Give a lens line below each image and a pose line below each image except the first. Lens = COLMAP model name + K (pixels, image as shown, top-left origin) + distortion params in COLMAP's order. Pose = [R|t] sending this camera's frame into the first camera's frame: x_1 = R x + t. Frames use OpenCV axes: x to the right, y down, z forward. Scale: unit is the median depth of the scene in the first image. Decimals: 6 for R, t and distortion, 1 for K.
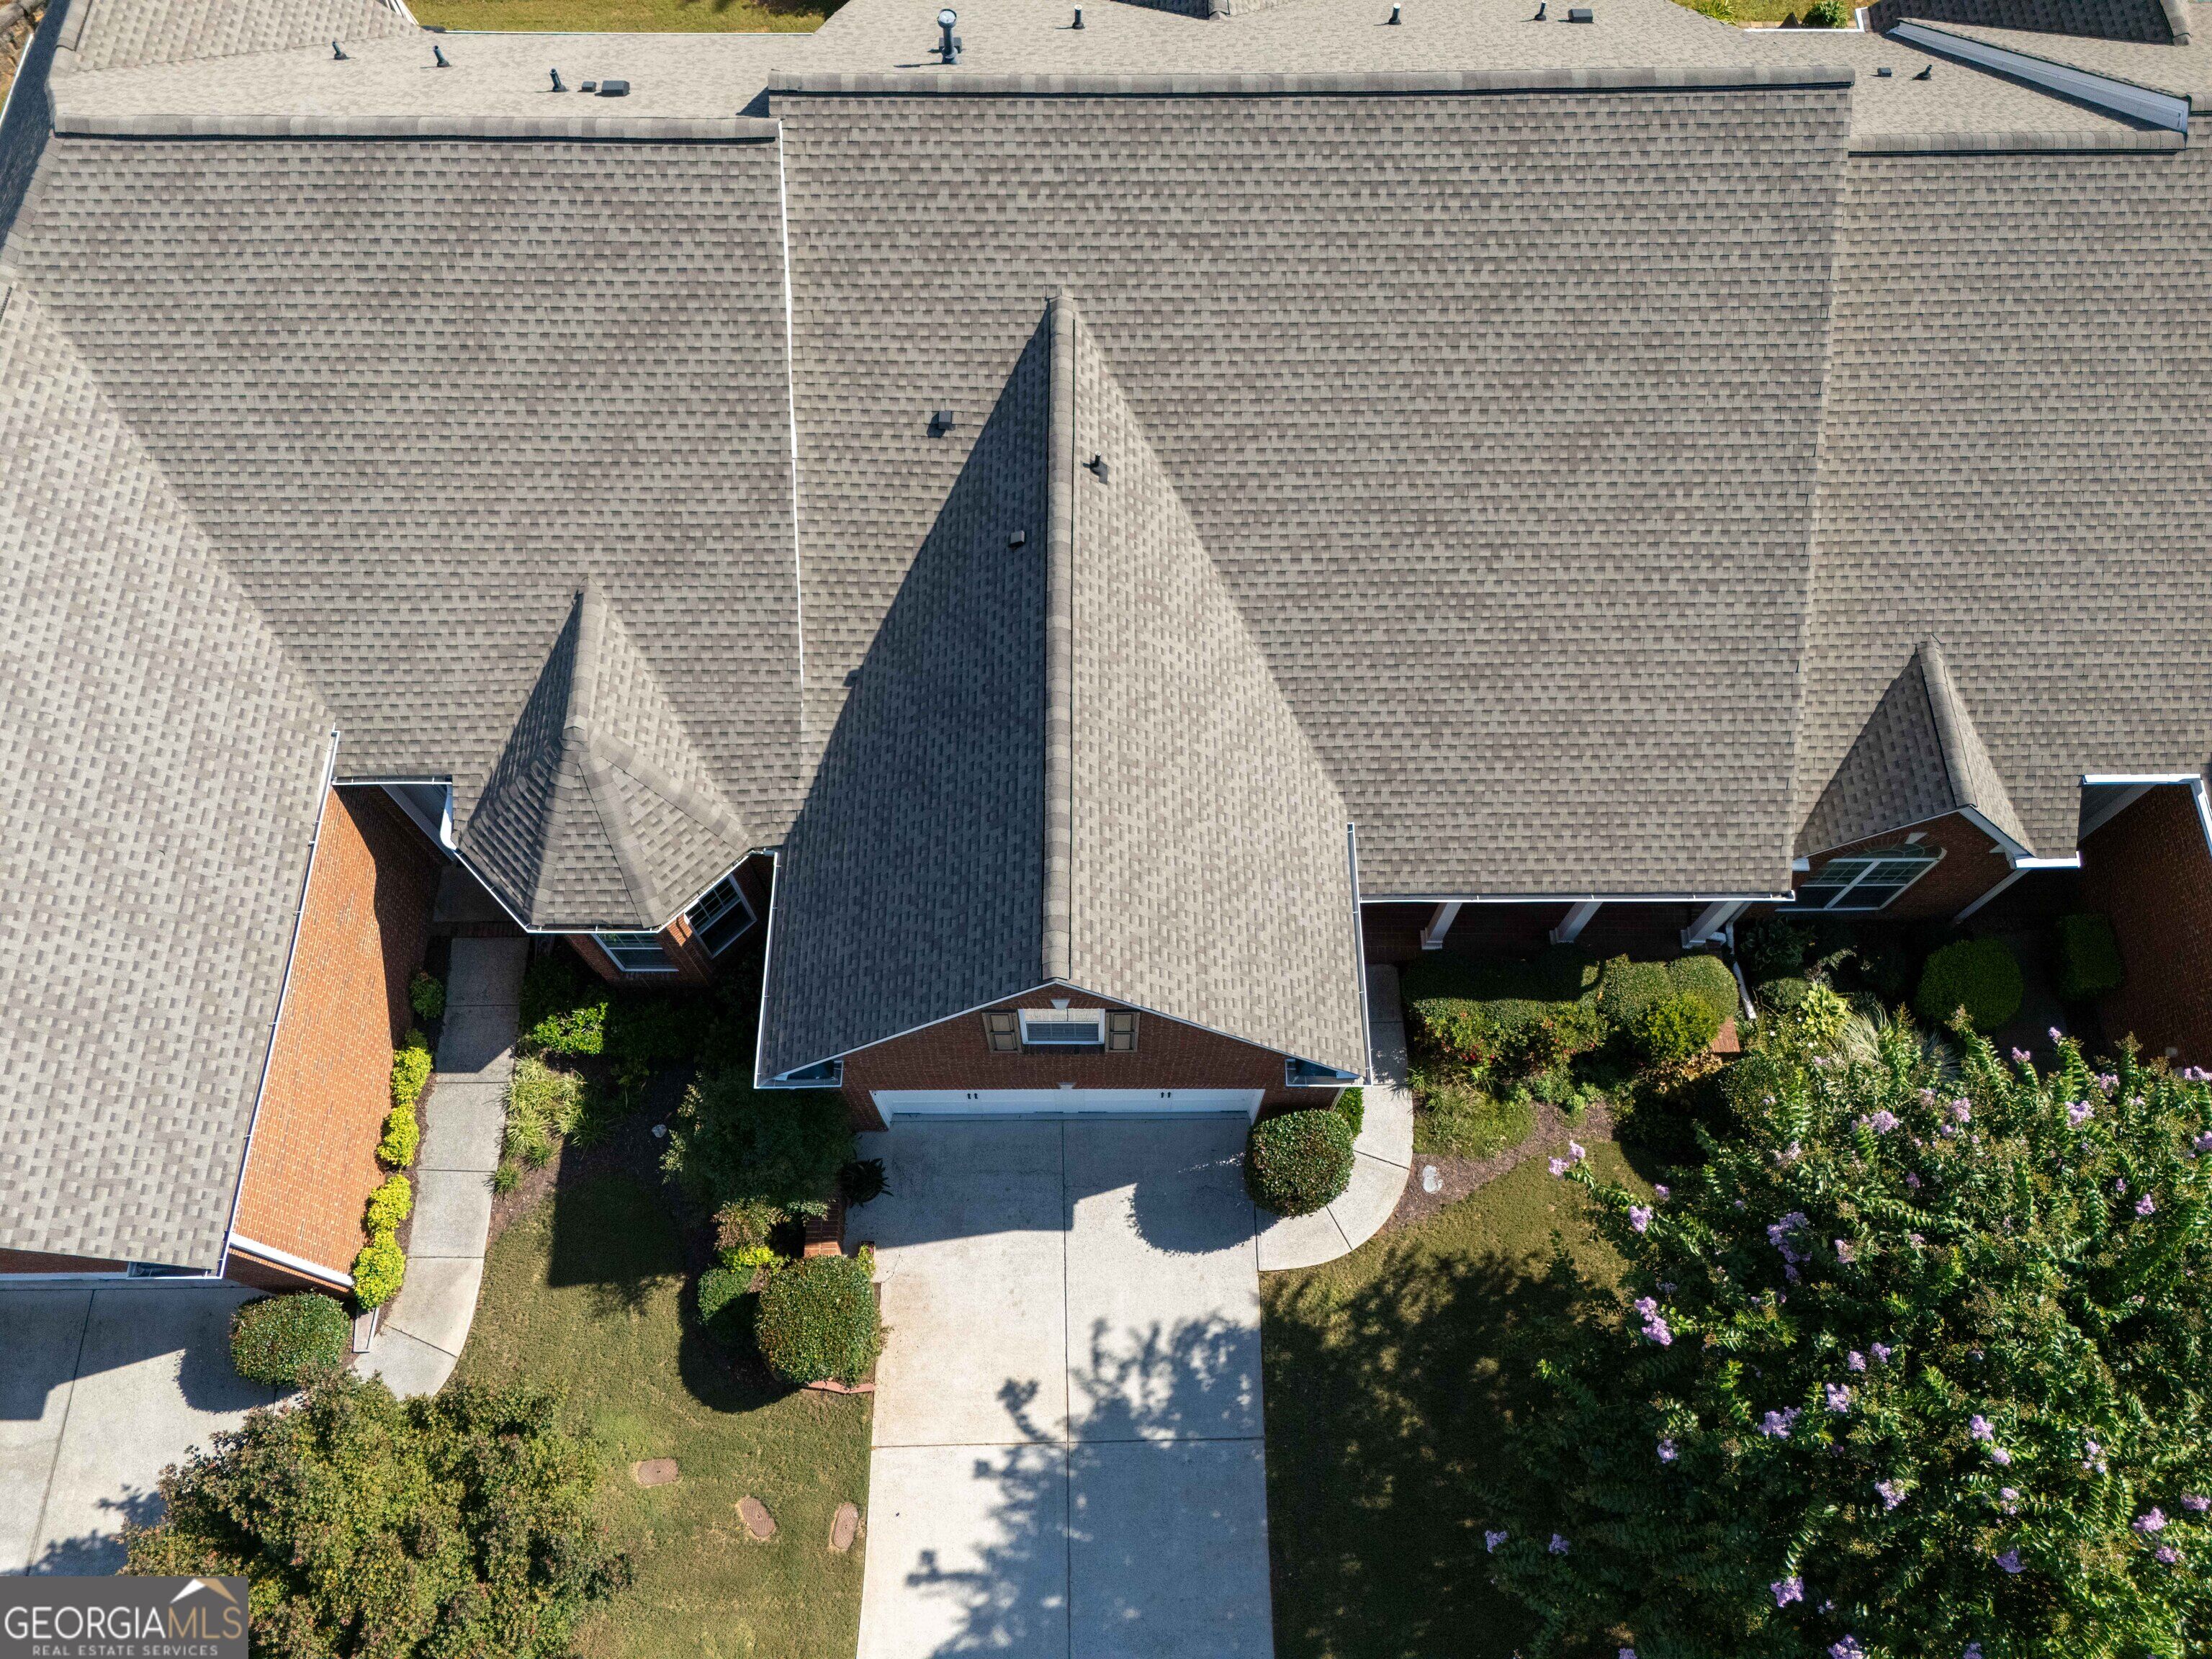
lens RADIAL K [[1640.5, 0, 1104.1], [0, 1640.5, 836.4], [0, 0, 1]] dist [0.055205, -0.038420]
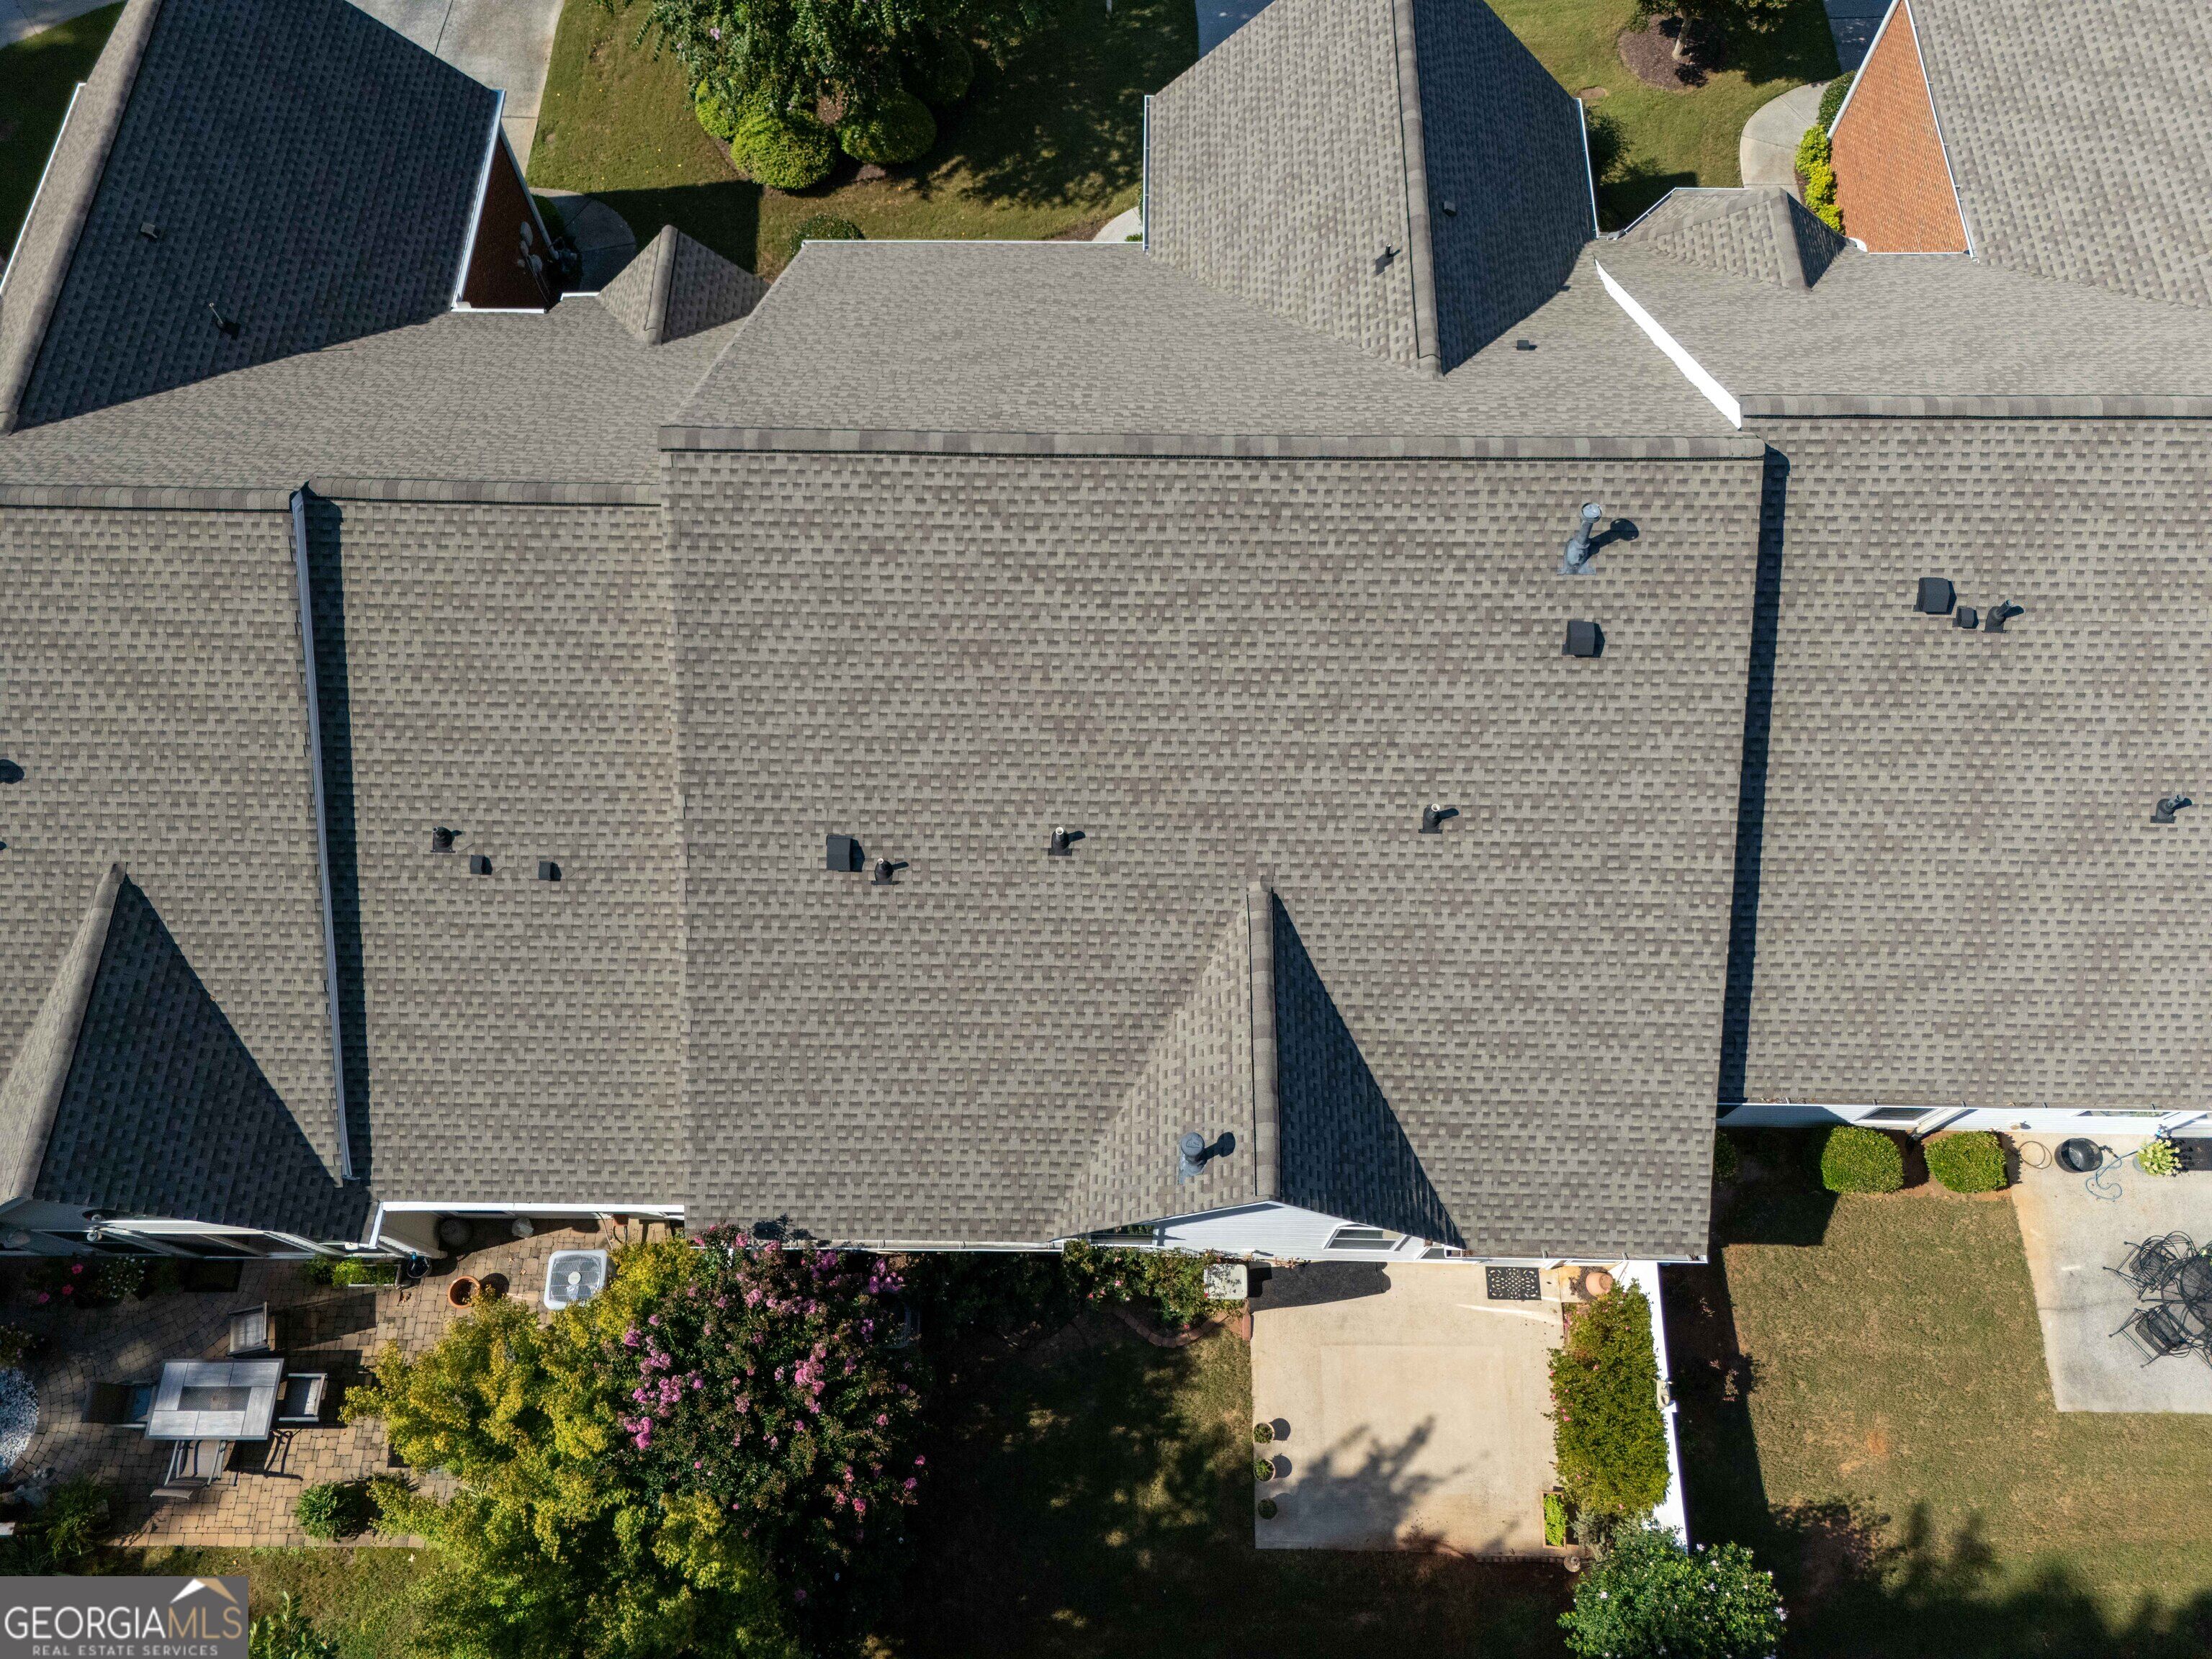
lens RADIAL K [[1640.5, 0, 1110.9], [0, 1640.5, 822.4], [0, 0, 1]] dist [0.055205, -0.038420]
pose [[-0.999794, -0.020244, 0.001154, 0.163461], [0.014301, -0.663668, 0.747890, -1.212804], [-0.014375, 0.747753, 0.663821, 0.468635]]
